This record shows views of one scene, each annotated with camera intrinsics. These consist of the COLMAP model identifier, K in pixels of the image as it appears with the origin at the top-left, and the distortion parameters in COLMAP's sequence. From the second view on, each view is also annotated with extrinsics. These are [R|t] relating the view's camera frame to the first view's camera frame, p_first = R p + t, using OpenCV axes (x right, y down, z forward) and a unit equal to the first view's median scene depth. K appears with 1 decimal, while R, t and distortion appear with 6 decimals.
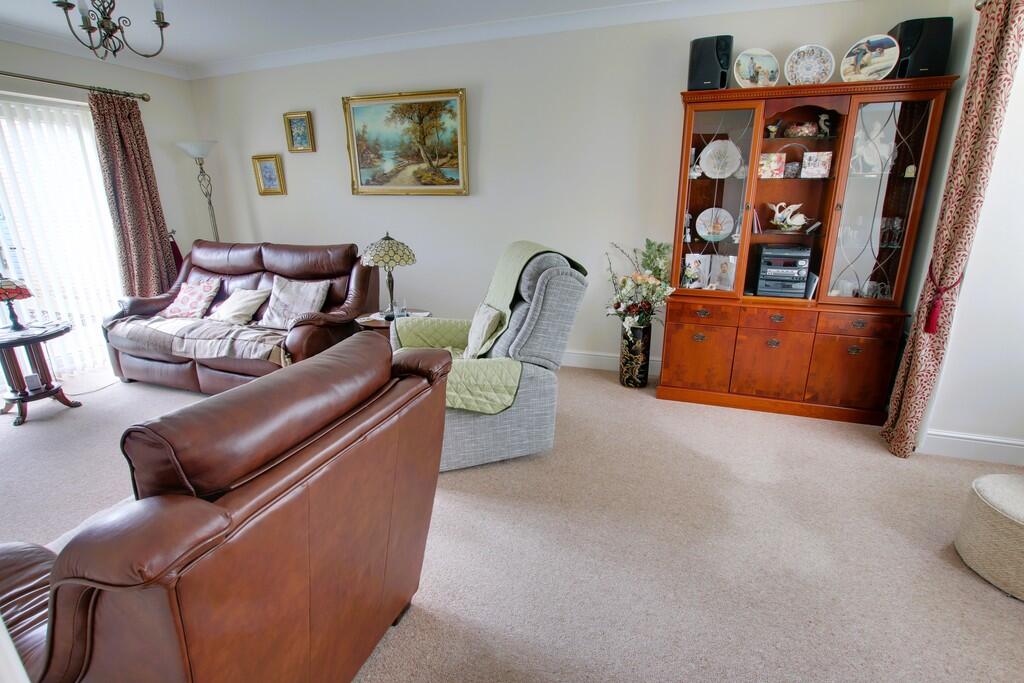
lens RADIAL K [[488.2, 0, 512.2], [0, 488.2, 345.6], [0, 0, 1]] dist [-0.027240, -0.000038]
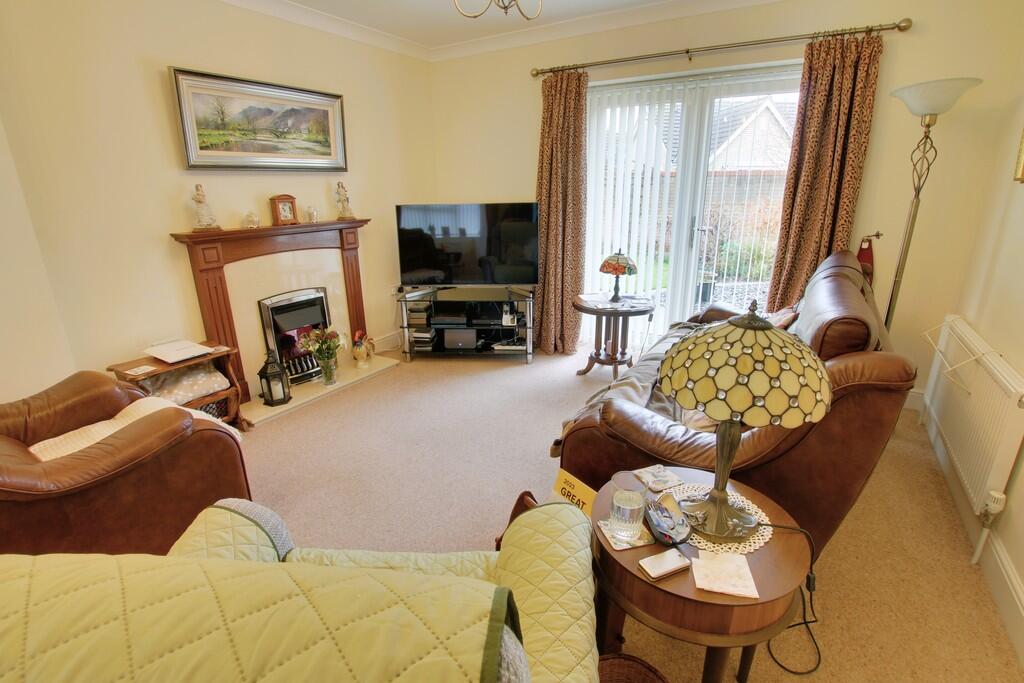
lens RADIAL K [[488.2, 0, 512.2], [0, 488.2, 345.6], [0, 0, 1]] dist [-0.027240, -0.000038]
pose [[-0.192724, 0.321044, -0.927248, 0.097631], [-0.265576, 0.892629, 0.364257, -0.287602], [0.944630, 0.316456, -0.086769, 0.889307]]
